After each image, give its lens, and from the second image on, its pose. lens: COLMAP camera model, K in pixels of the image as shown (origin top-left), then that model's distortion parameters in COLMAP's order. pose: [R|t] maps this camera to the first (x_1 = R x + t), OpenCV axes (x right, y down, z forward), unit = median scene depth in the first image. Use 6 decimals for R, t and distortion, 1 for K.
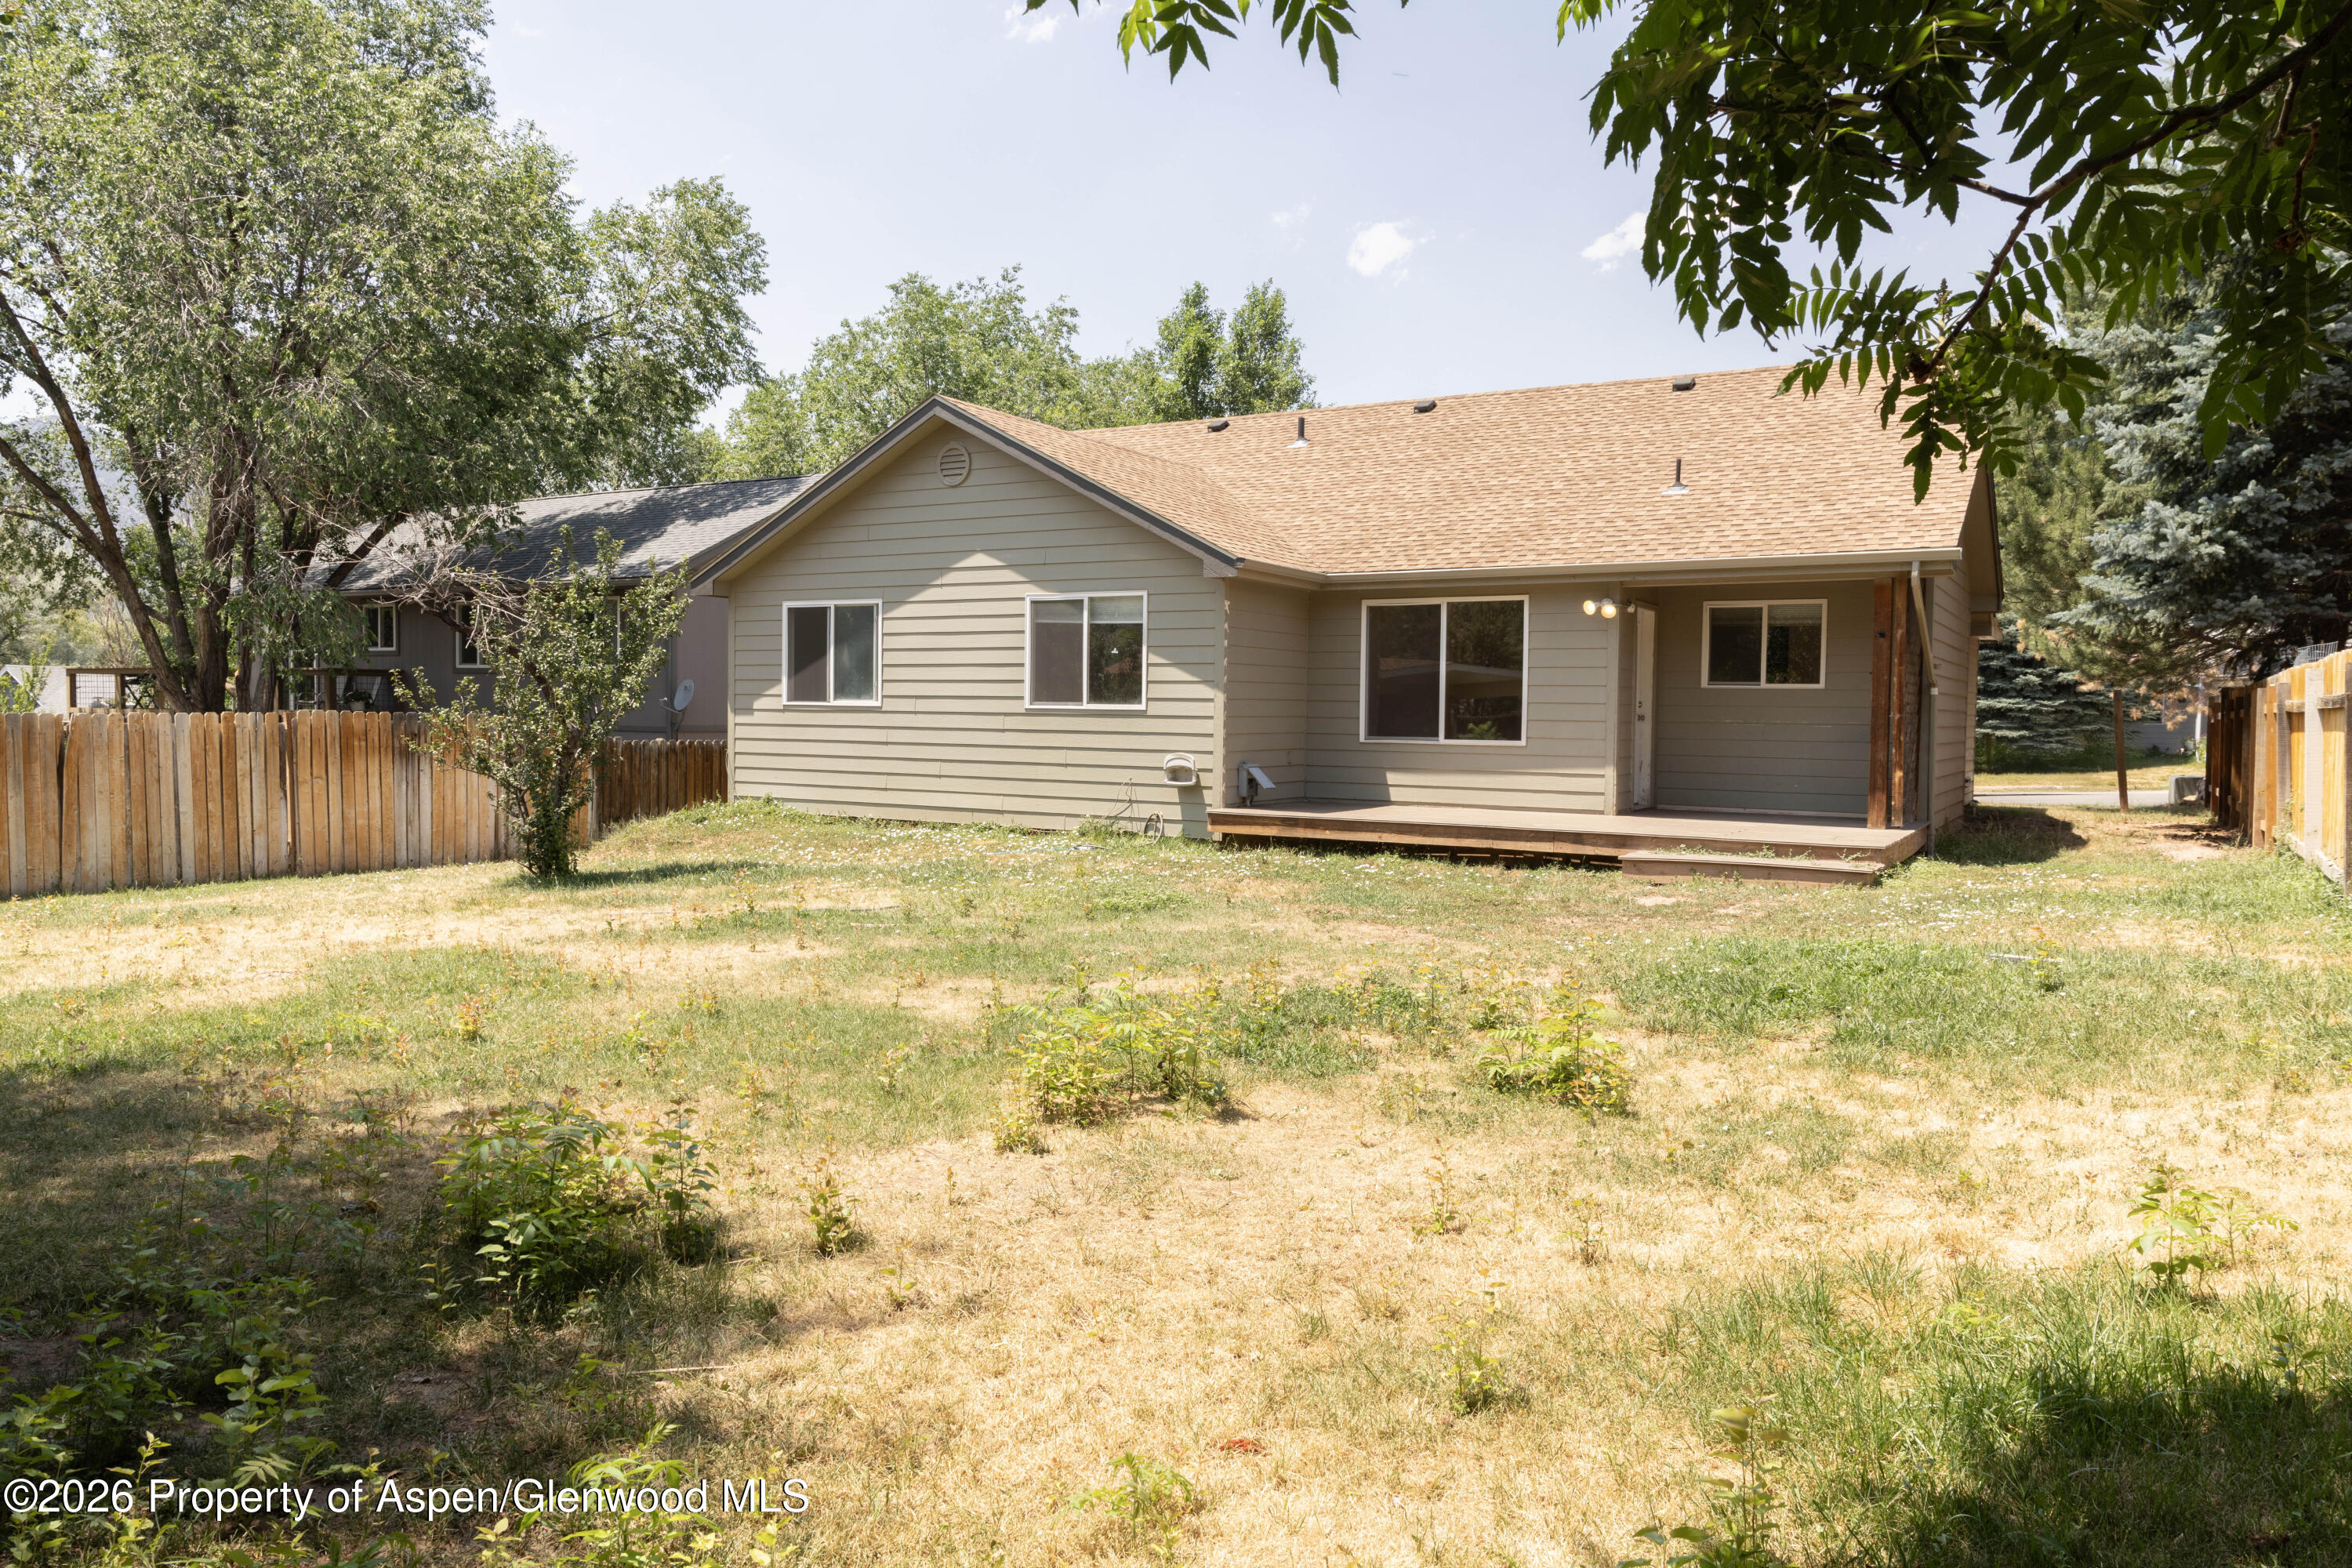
lens RADIAL K [[1620.5, 0, 1176.0], [0, 1620.5, 790.8], [0, 0, 1]] dist [0.000332, -0.001046]
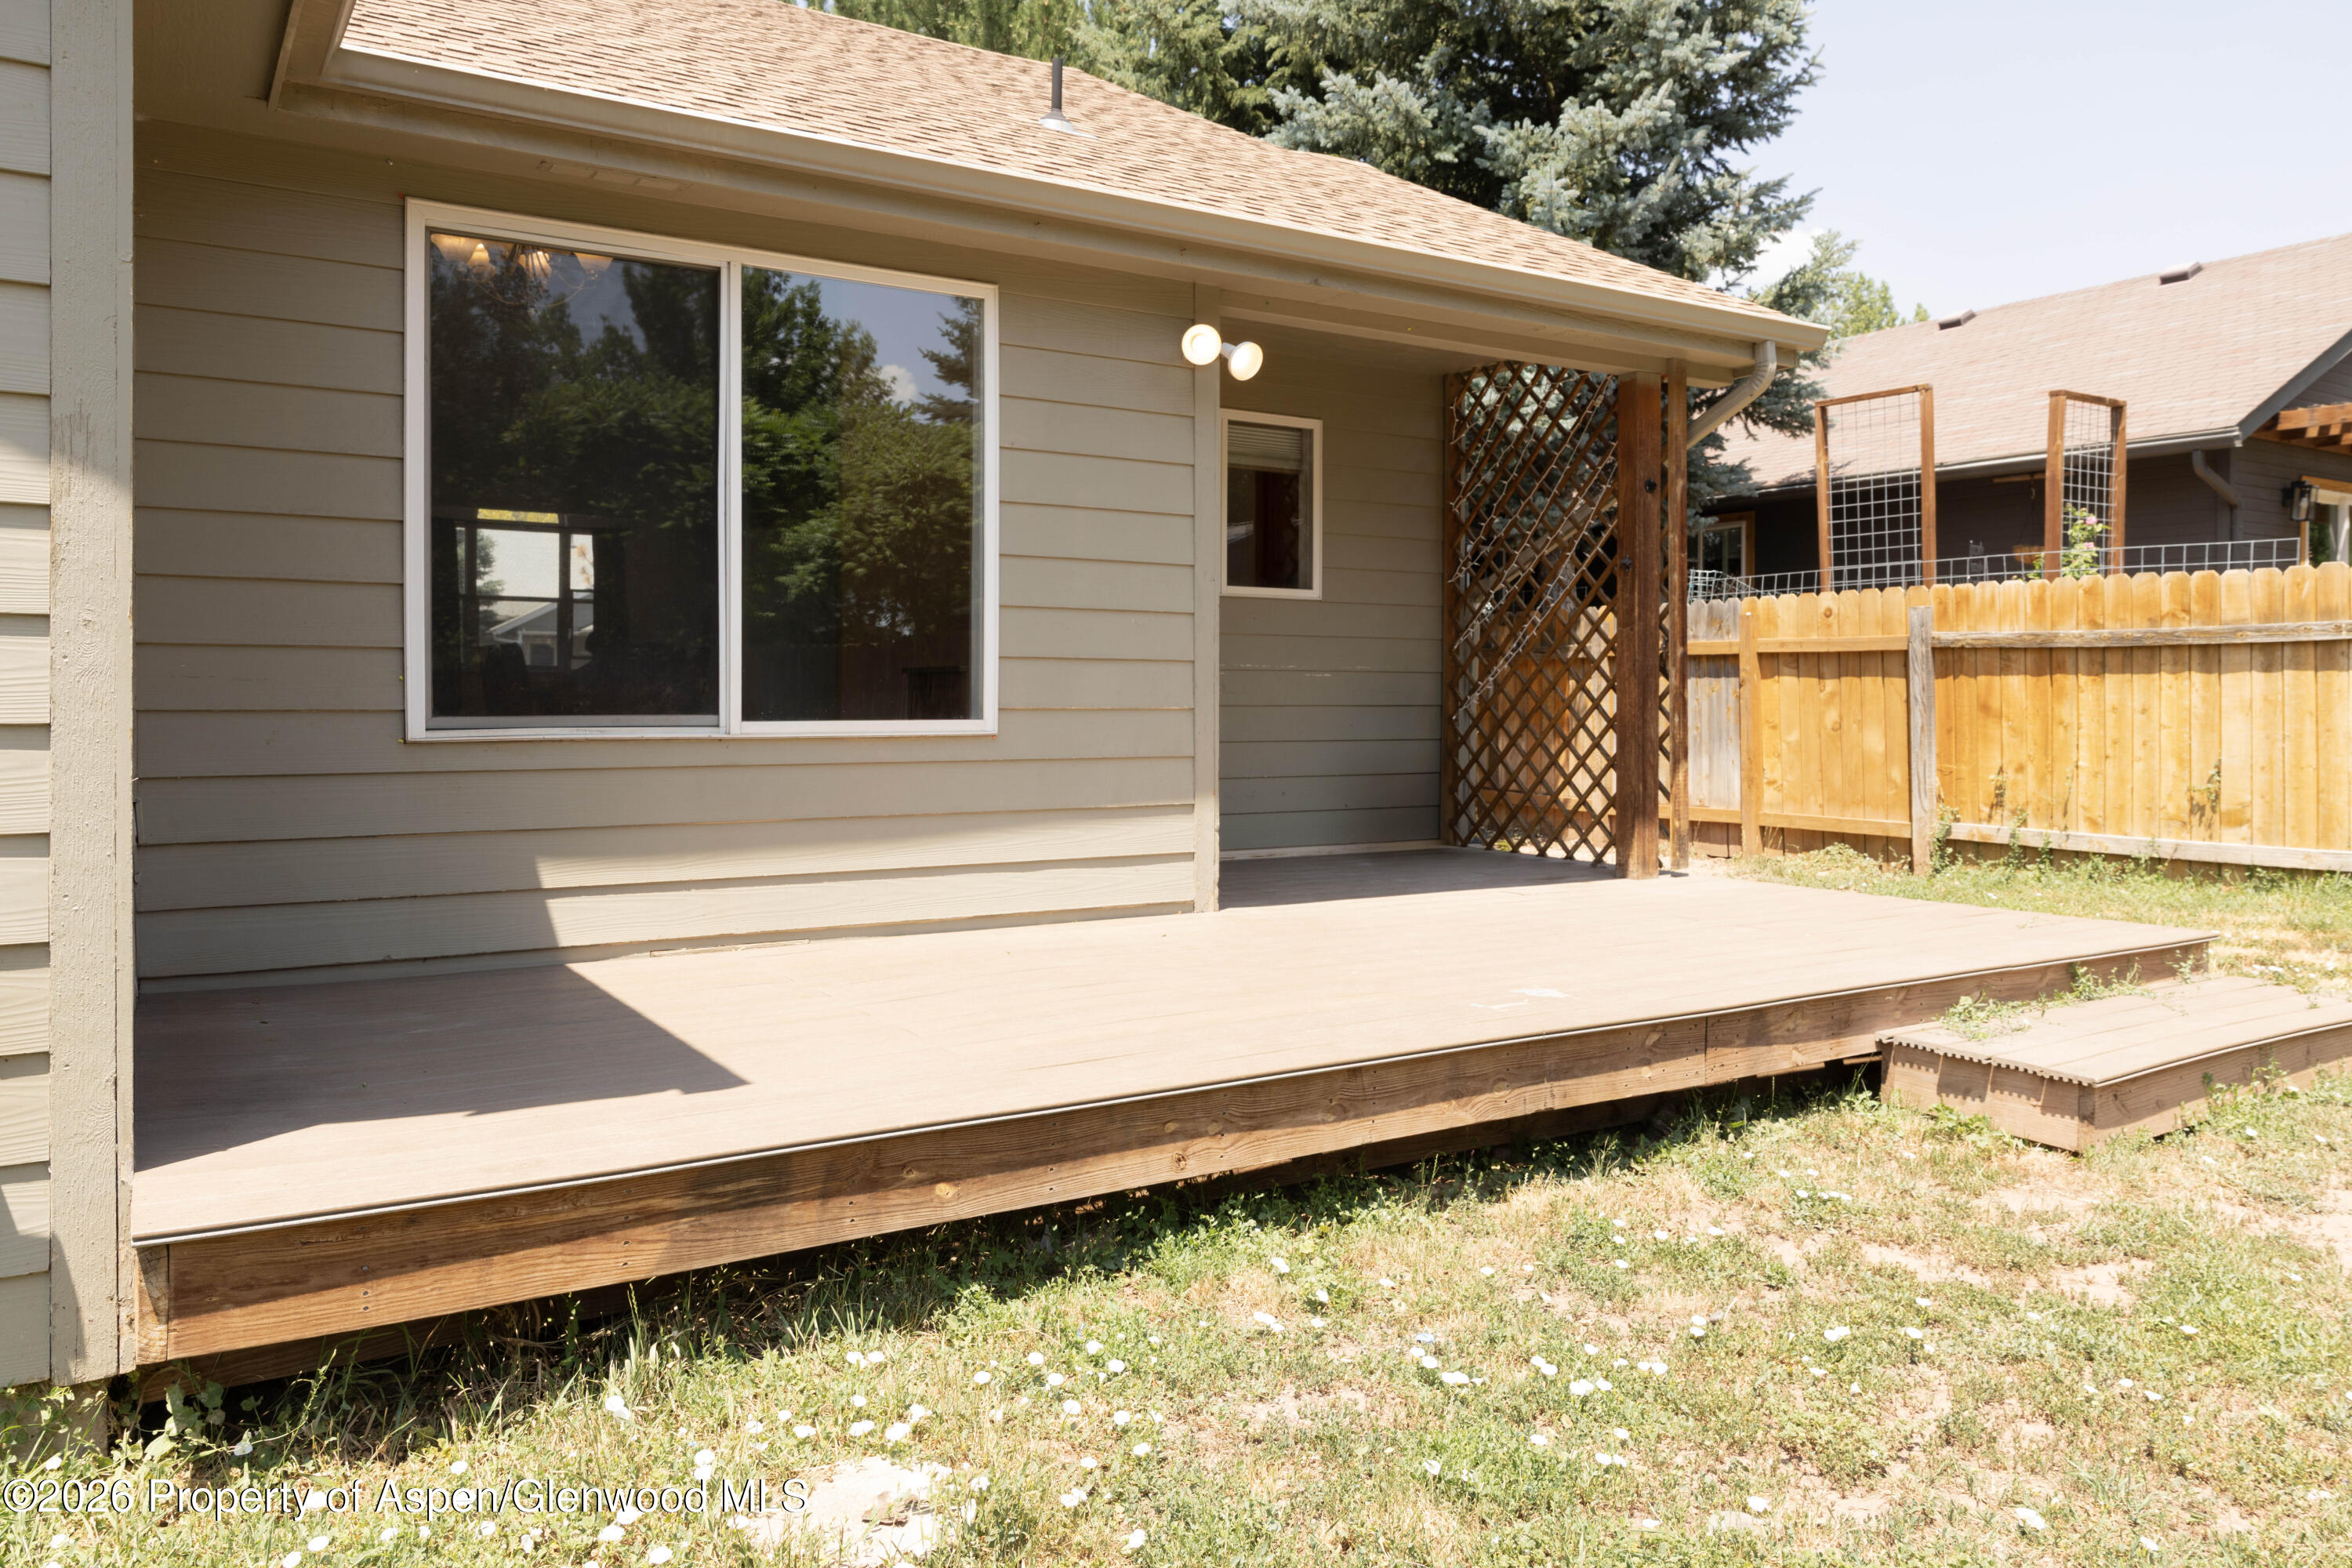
lens RADIAL K [[1642.0, 0, 1190.2], [0, 1642.0, 706.8], [0, 0, 1]] dist [0.000946, 0.000050]
pose [[0.453057, -0.018605, 0.891287, -0.066084], [0.045457, 0.998964, -0.002254, -0.029412], [-0.890322, 0.041536, 0.453433, 0.771084]]
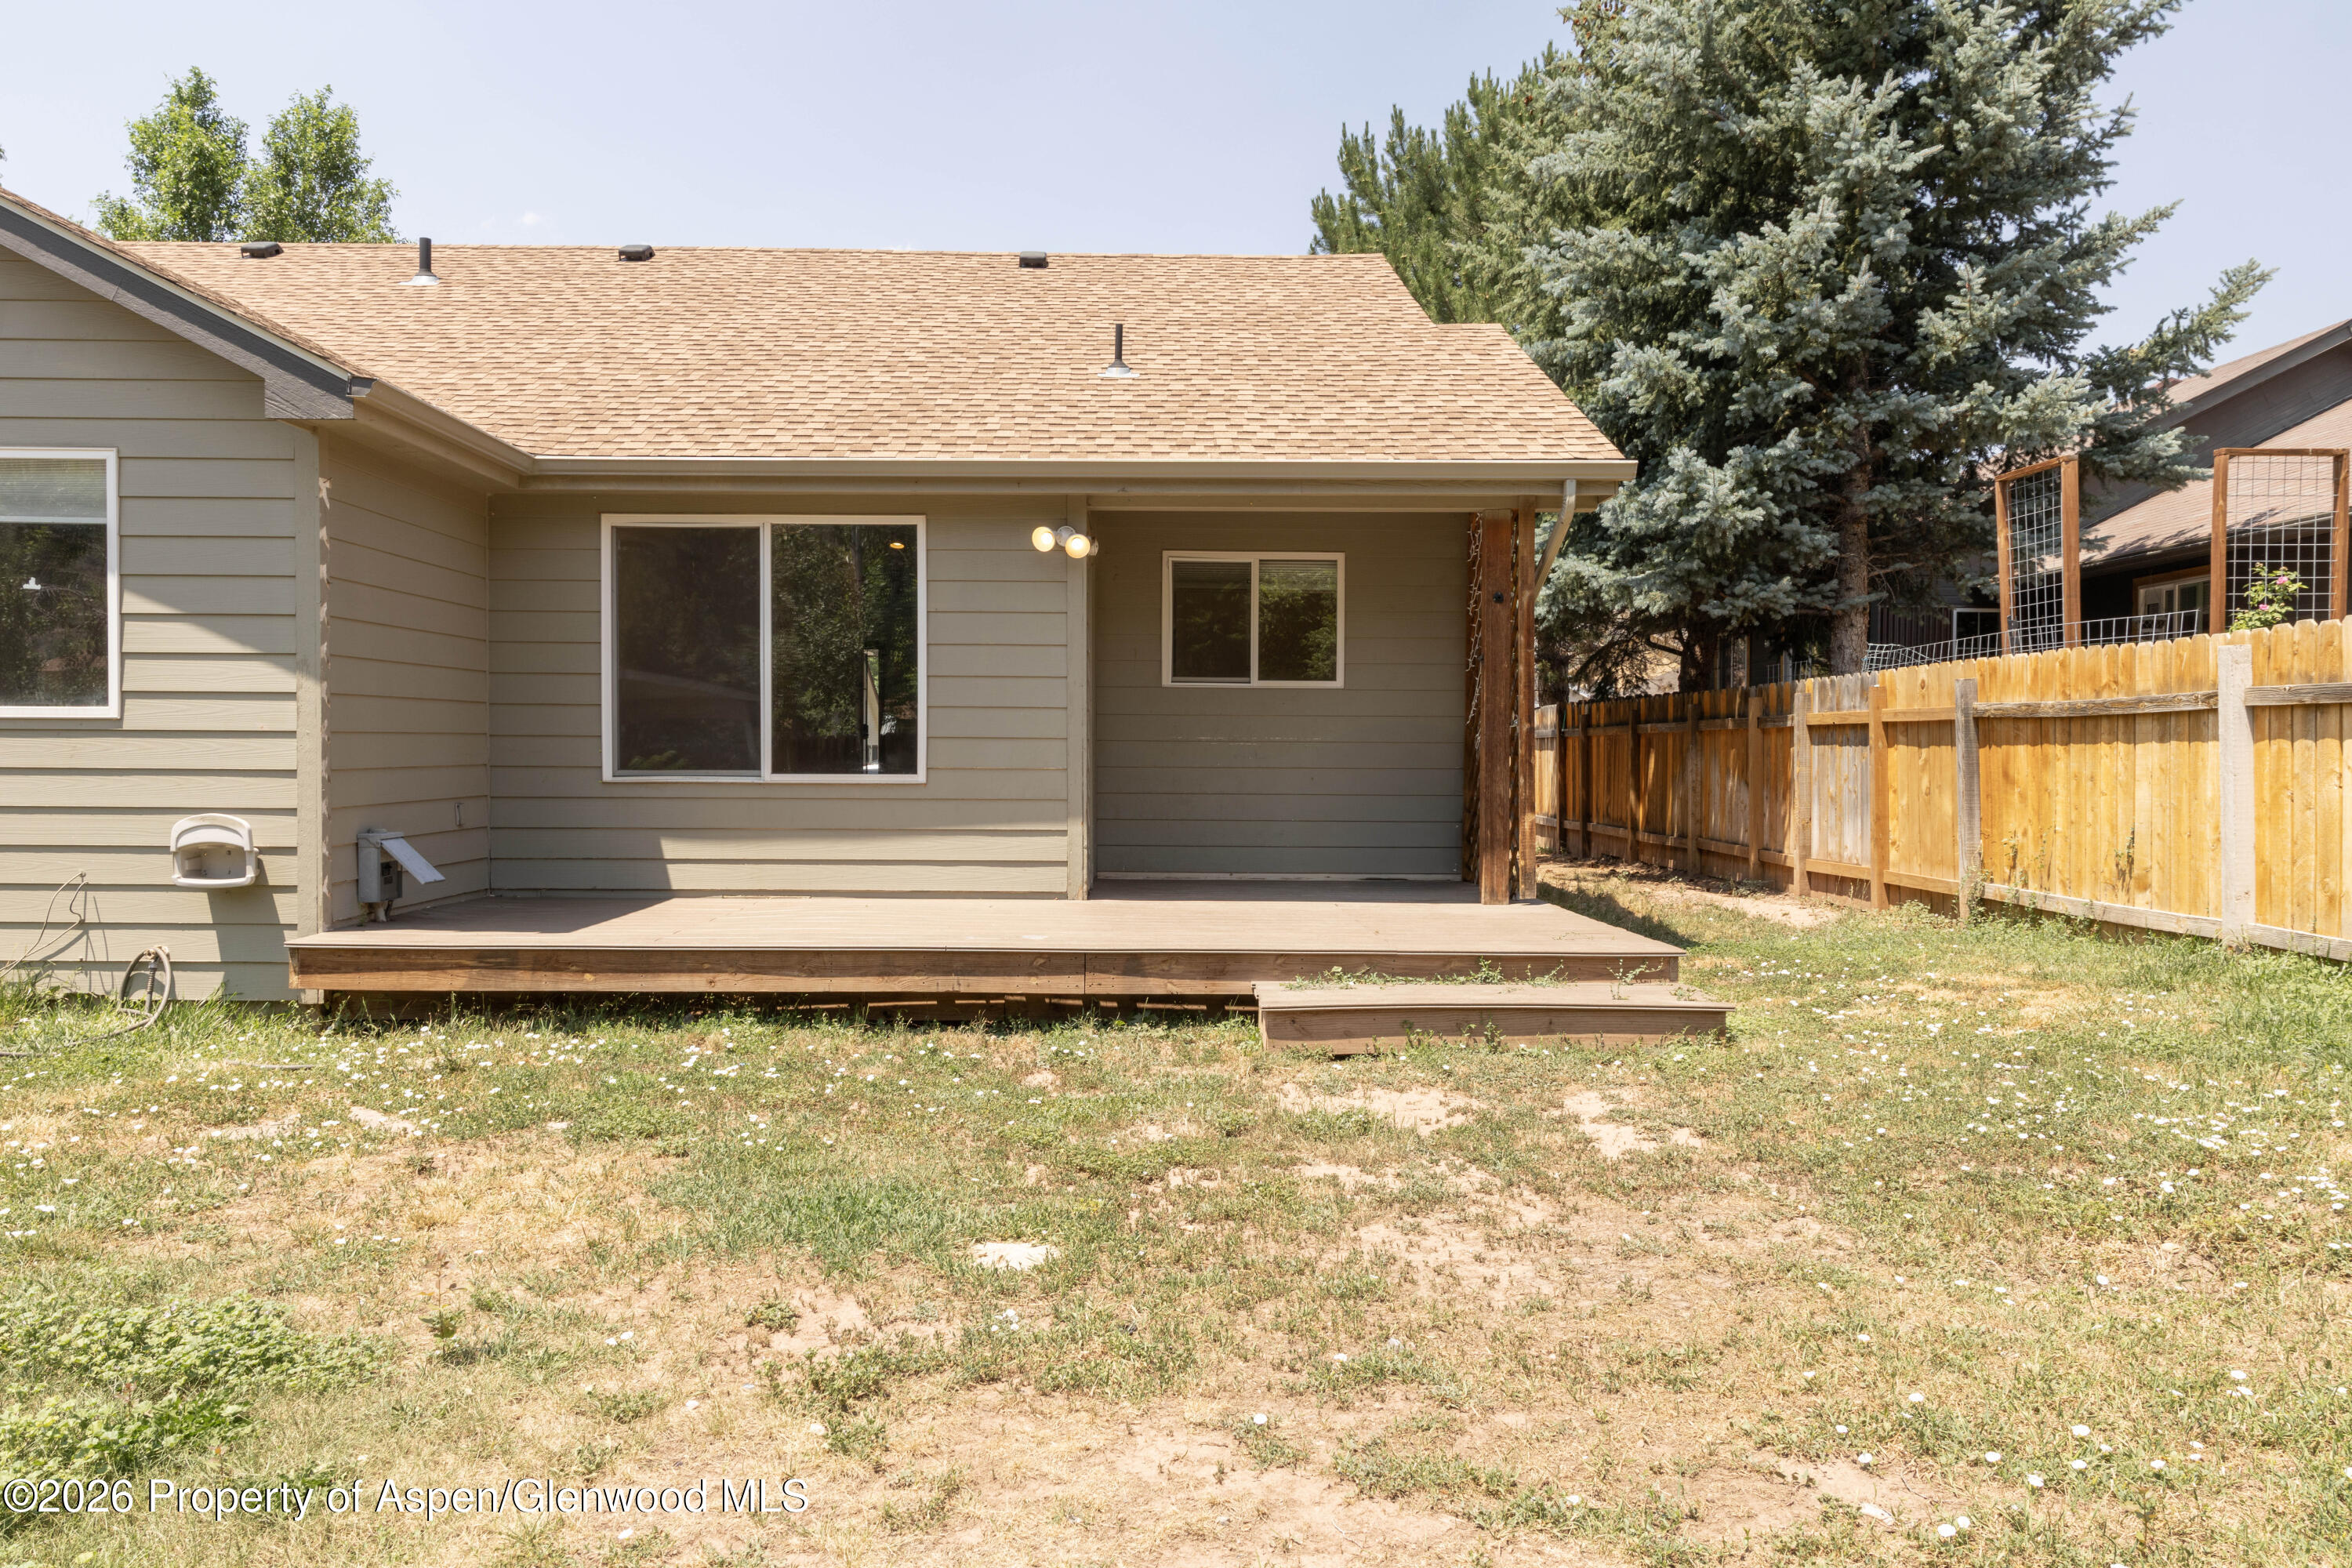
lens RADIAL K [[1620.5, 0, 1176.0], [0, 1620.5, 790.8], [0, 0, 1]] dist [0.000332, -0.001046]
pose [[0.851622, -0.021162, 0.523729, -0.004845], [0.031310, 0.999454, -0.010527, -0.015757], [-0.523221, 0.025363, 0.851820, 0.452086]]
